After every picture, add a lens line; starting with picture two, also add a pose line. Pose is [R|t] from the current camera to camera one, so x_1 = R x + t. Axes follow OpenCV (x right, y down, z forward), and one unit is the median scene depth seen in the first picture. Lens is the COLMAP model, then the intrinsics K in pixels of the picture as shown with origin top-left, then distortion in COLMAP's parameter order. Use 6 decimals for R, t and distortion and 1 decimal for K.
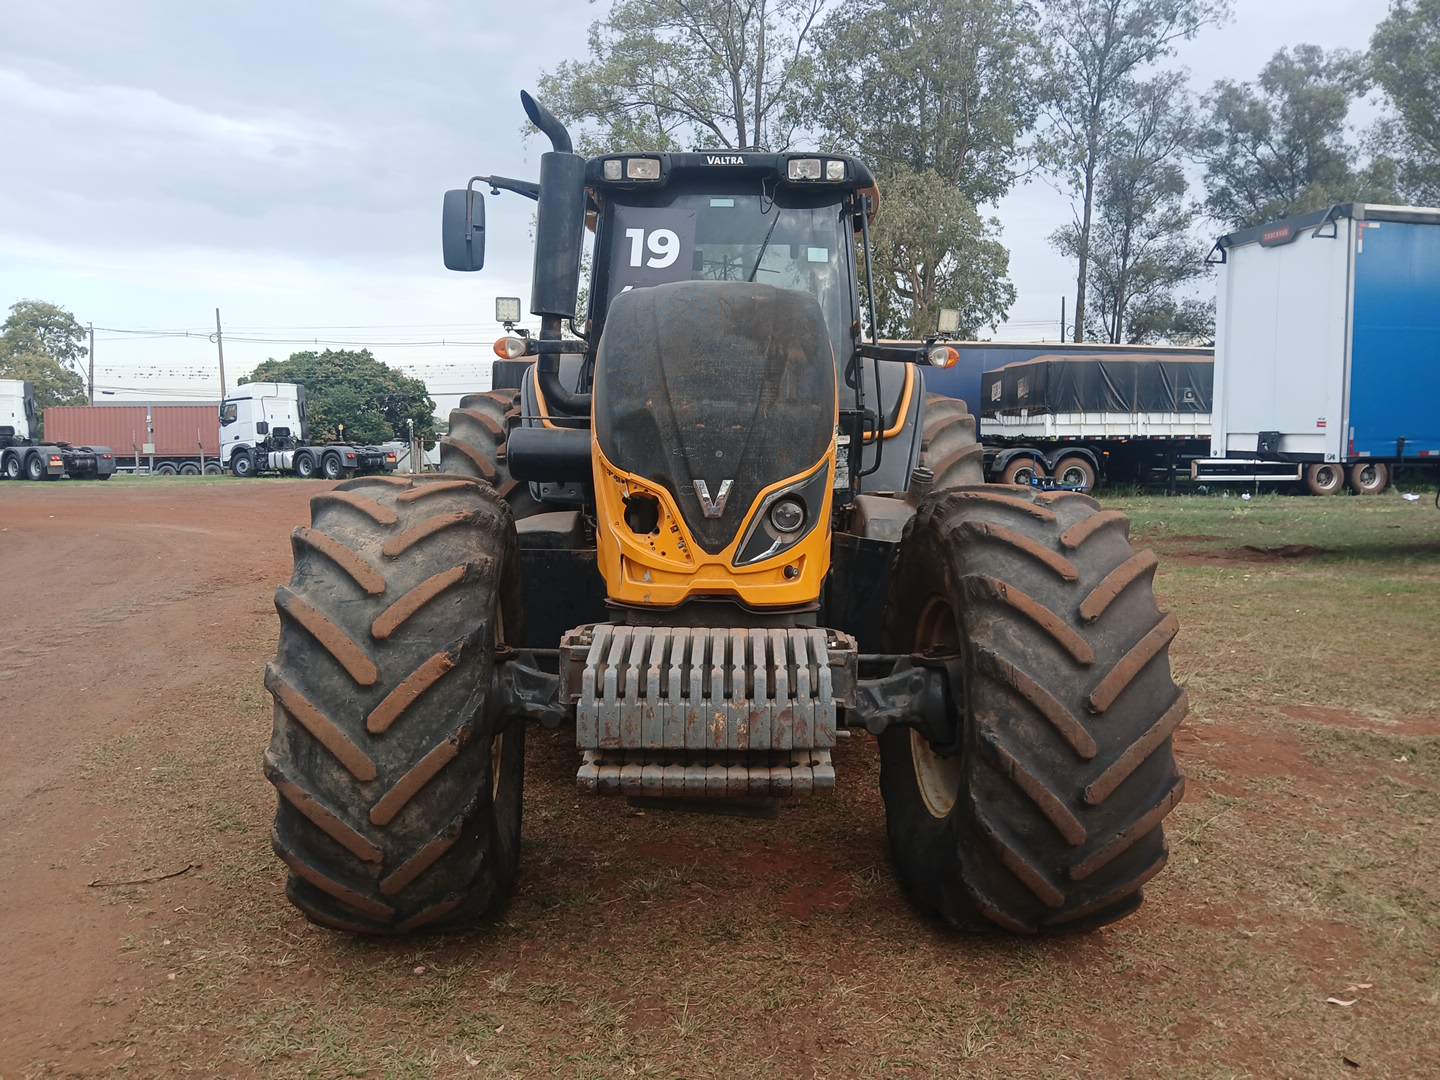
lens RADIAL K [[1097.2, 0, 722.0], [0, 1097.2, 540.0], [0, 0, 1]] dist [-0.007463, -0.011390]
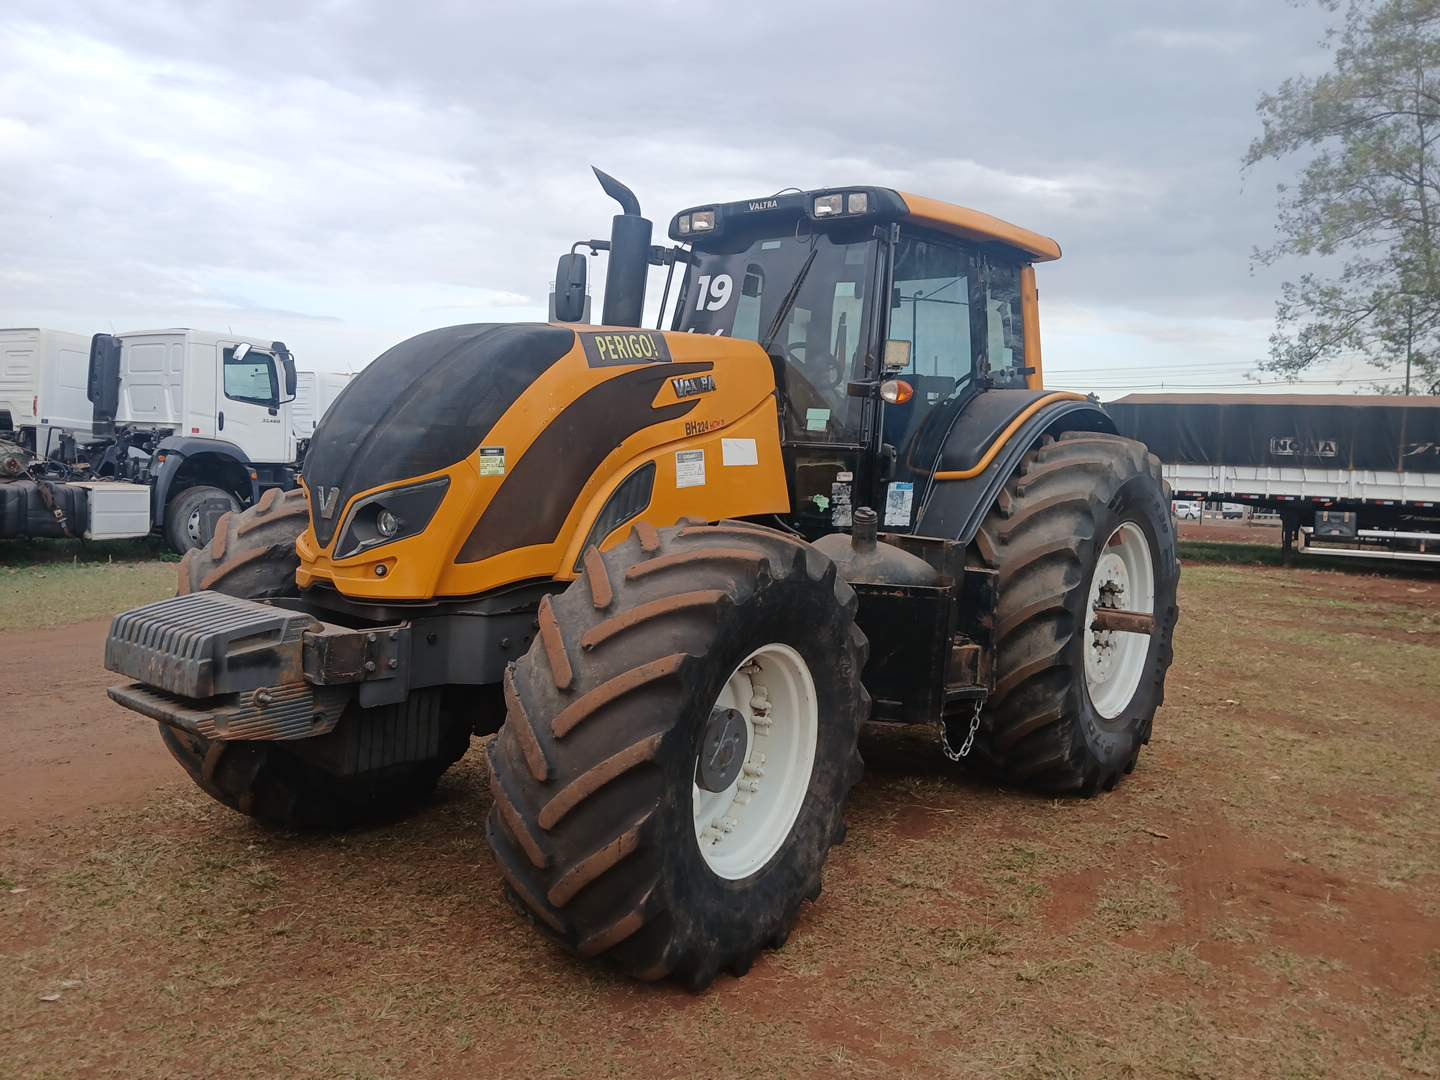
lens RADIAL K [[1097.2, 0, 723.8], [0, 1097.2, 540.3], [0, 0, 1]] dist [-0.007463, -0.011390]
pose [[0.798002, 0.076638, -0.597762, 0.620156], [-0.100044, 0.994965, -0.005995, -0.019150], [0.594292, 0.064586, 0.801652, 0.162639]]
